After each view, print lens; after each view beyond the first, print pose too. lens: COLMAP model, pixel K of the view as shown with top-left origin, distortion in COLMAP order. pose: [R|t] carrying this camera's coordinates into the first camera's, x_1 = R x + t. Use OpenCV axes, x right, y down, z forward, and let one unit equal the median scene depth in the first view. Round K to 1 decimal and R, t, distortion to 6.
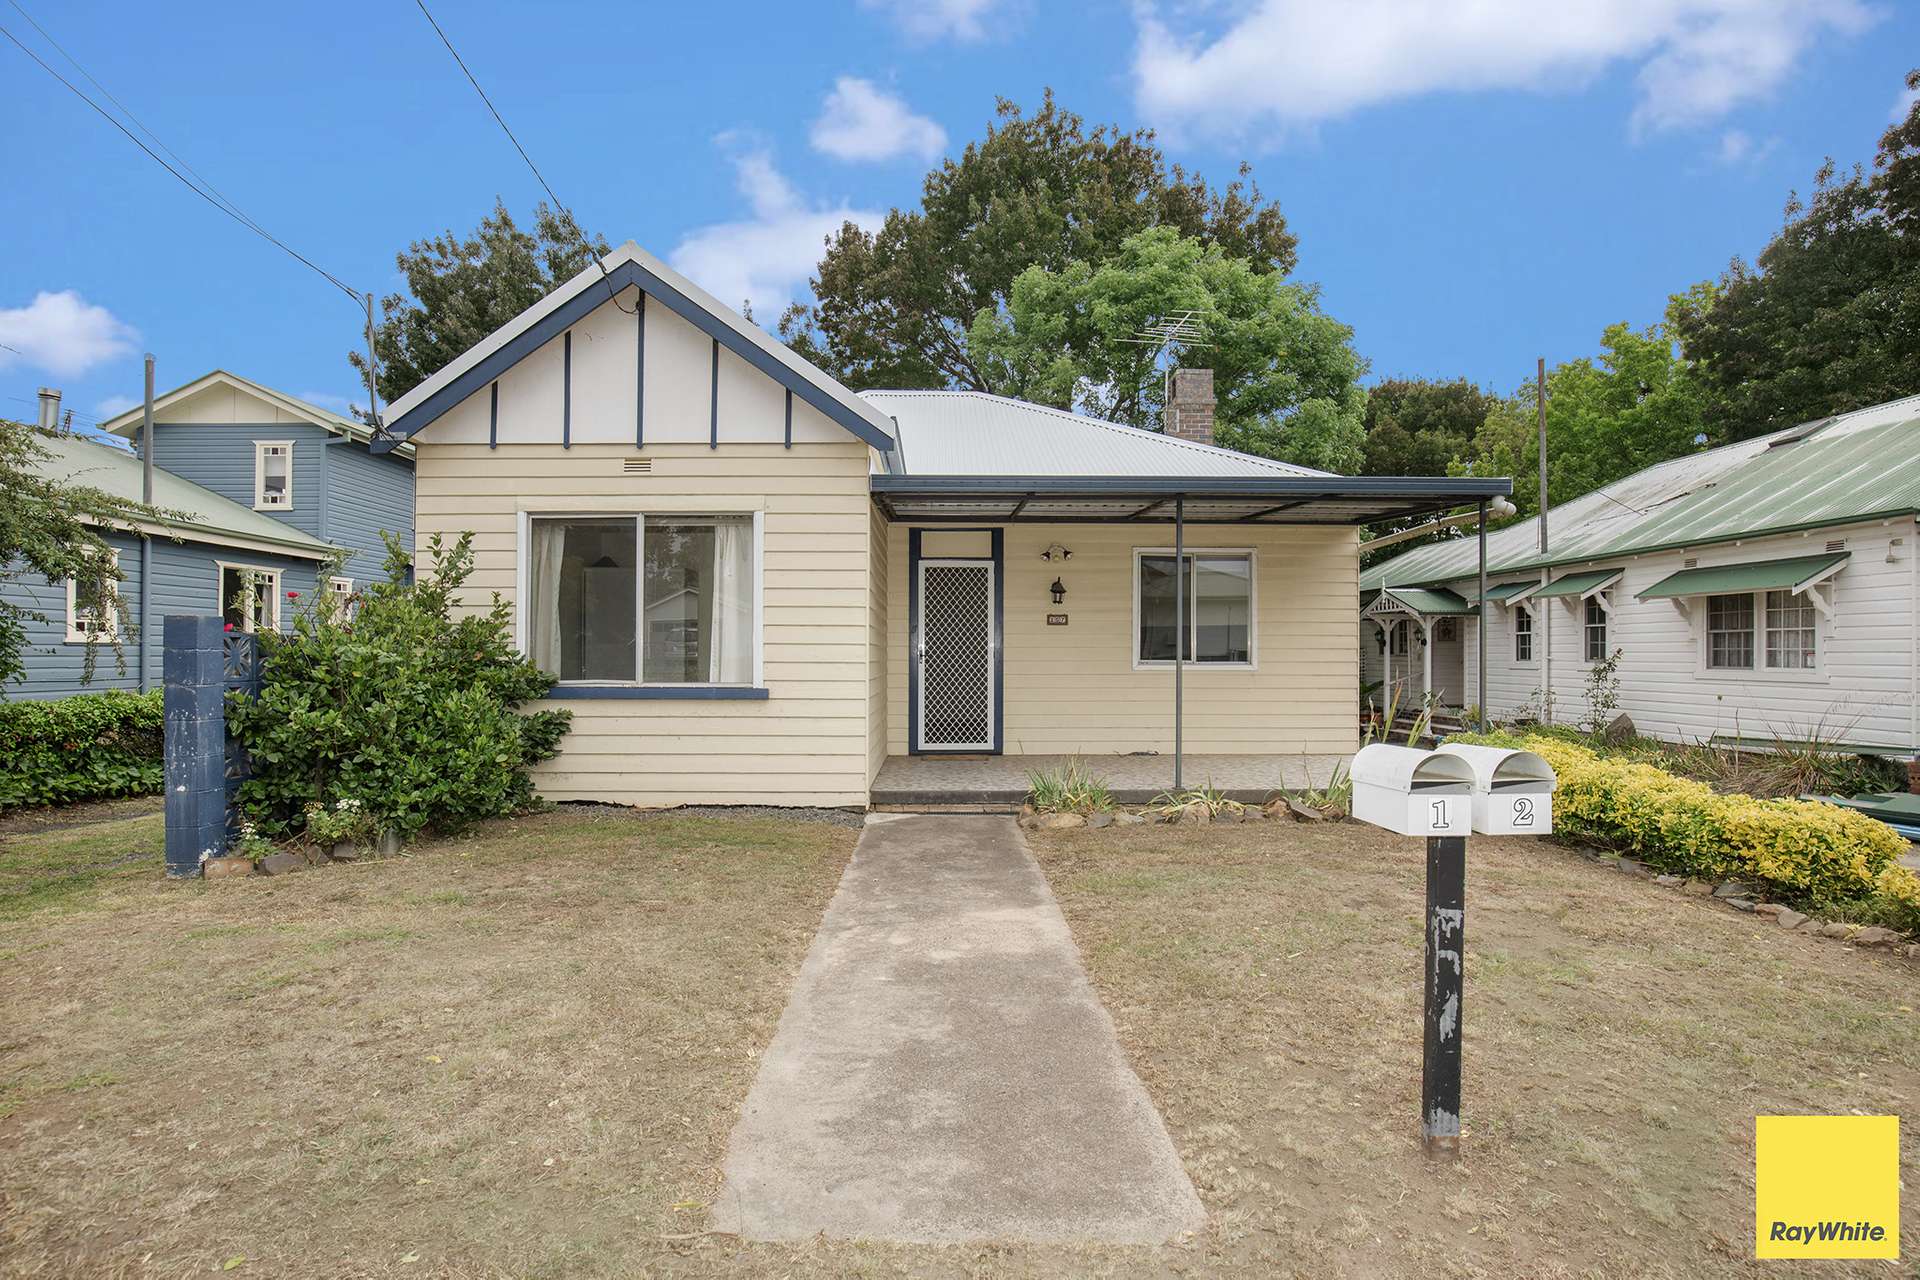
lens RADIAL K [[876.3, 0, 958.9], [0, 876.3, 648.3], [0, 0, 1]] dist [-0.022213, 0.000972]
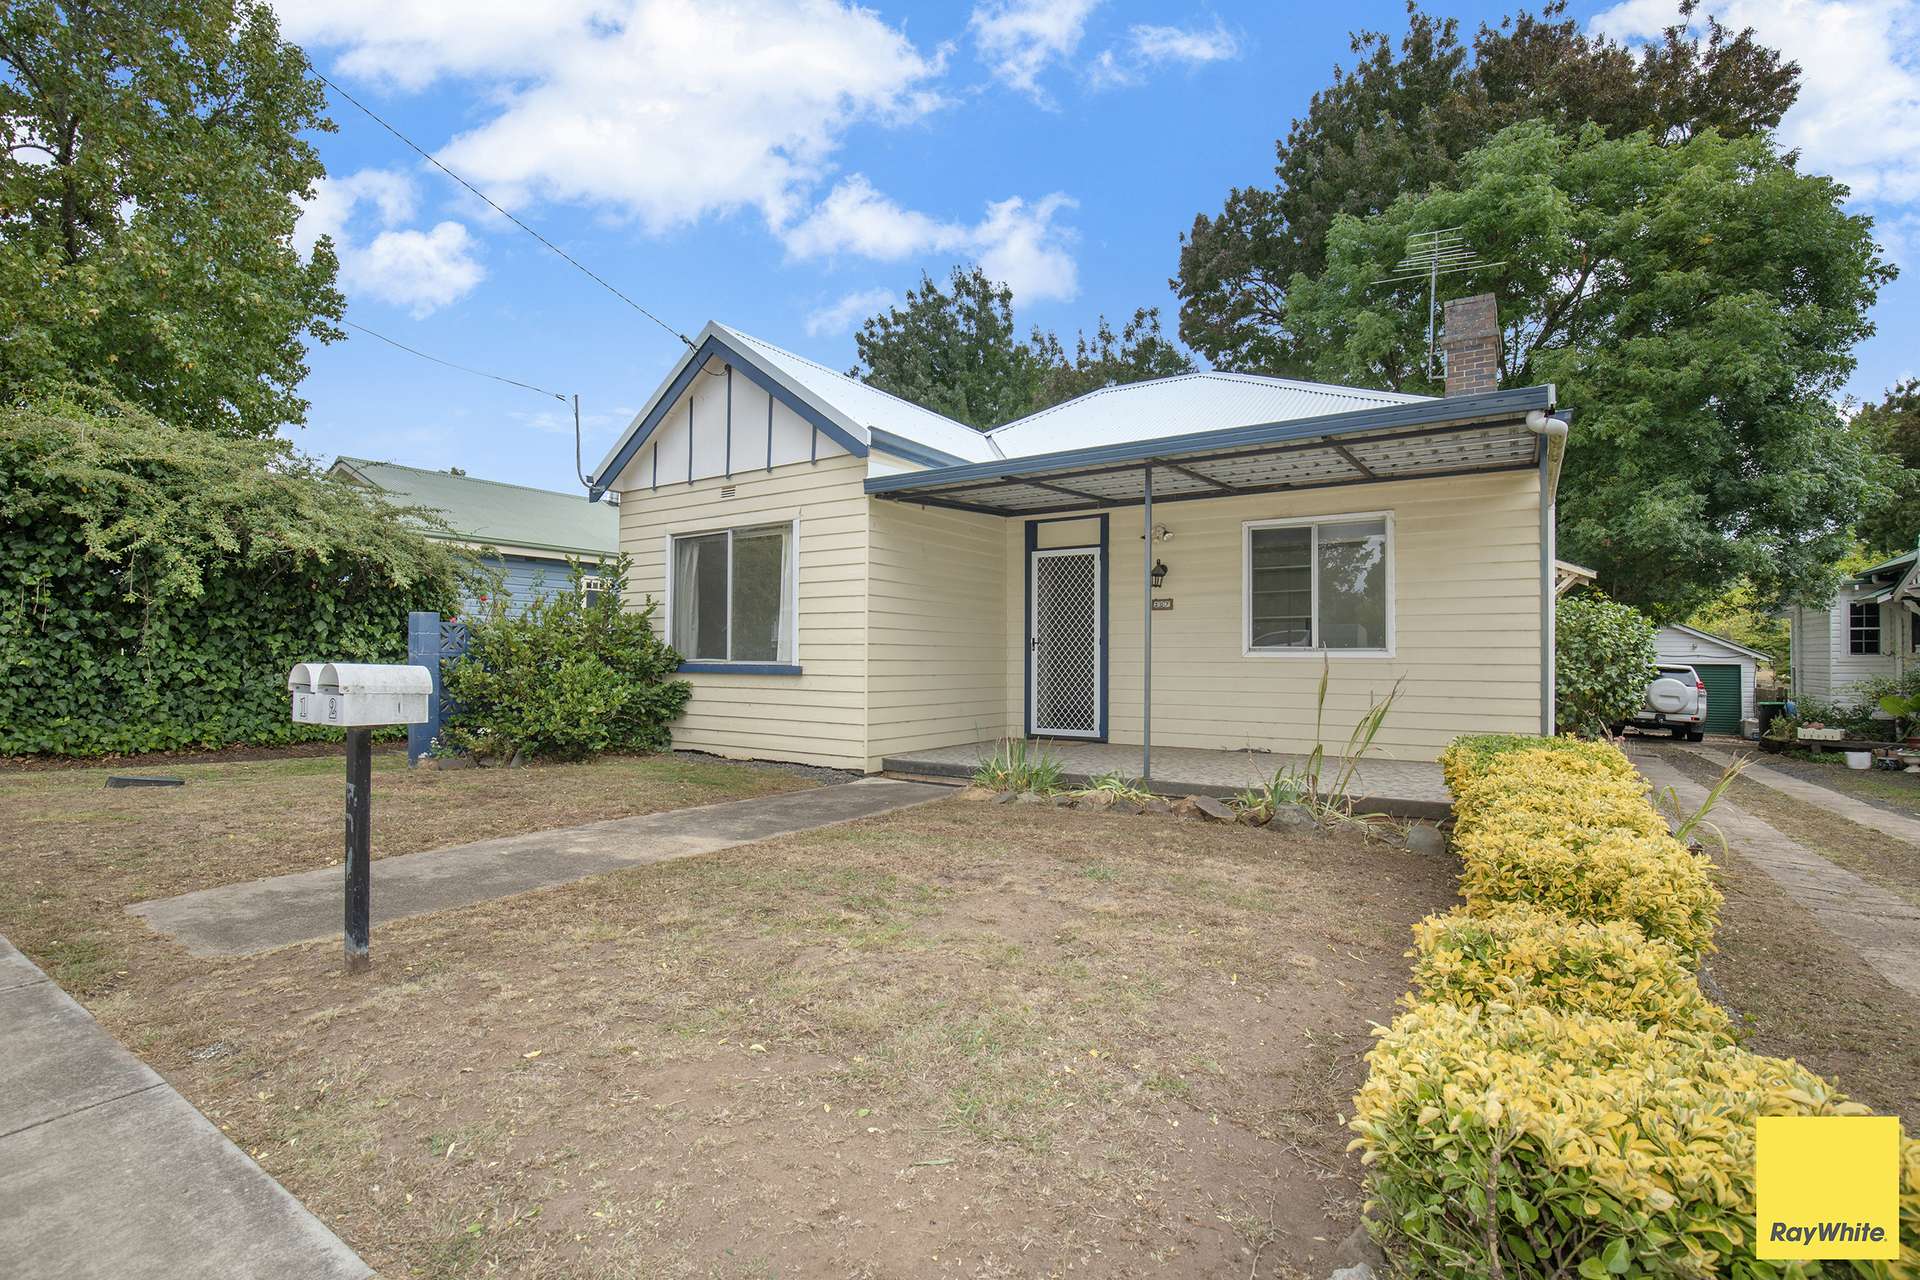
lens RADIAL K [[876.3, 0, 956.9], [0, 876.3, 639.4], [0, 0, 1]] dist [-0.022213, 0.000972]
pose [[0.830636, -0.009325, -0.556737, 0.467371], [0.000266, 0.999866, -0.016350, 0.021384], [0.556815, 0.013433, 0.830528, 0.089741]]
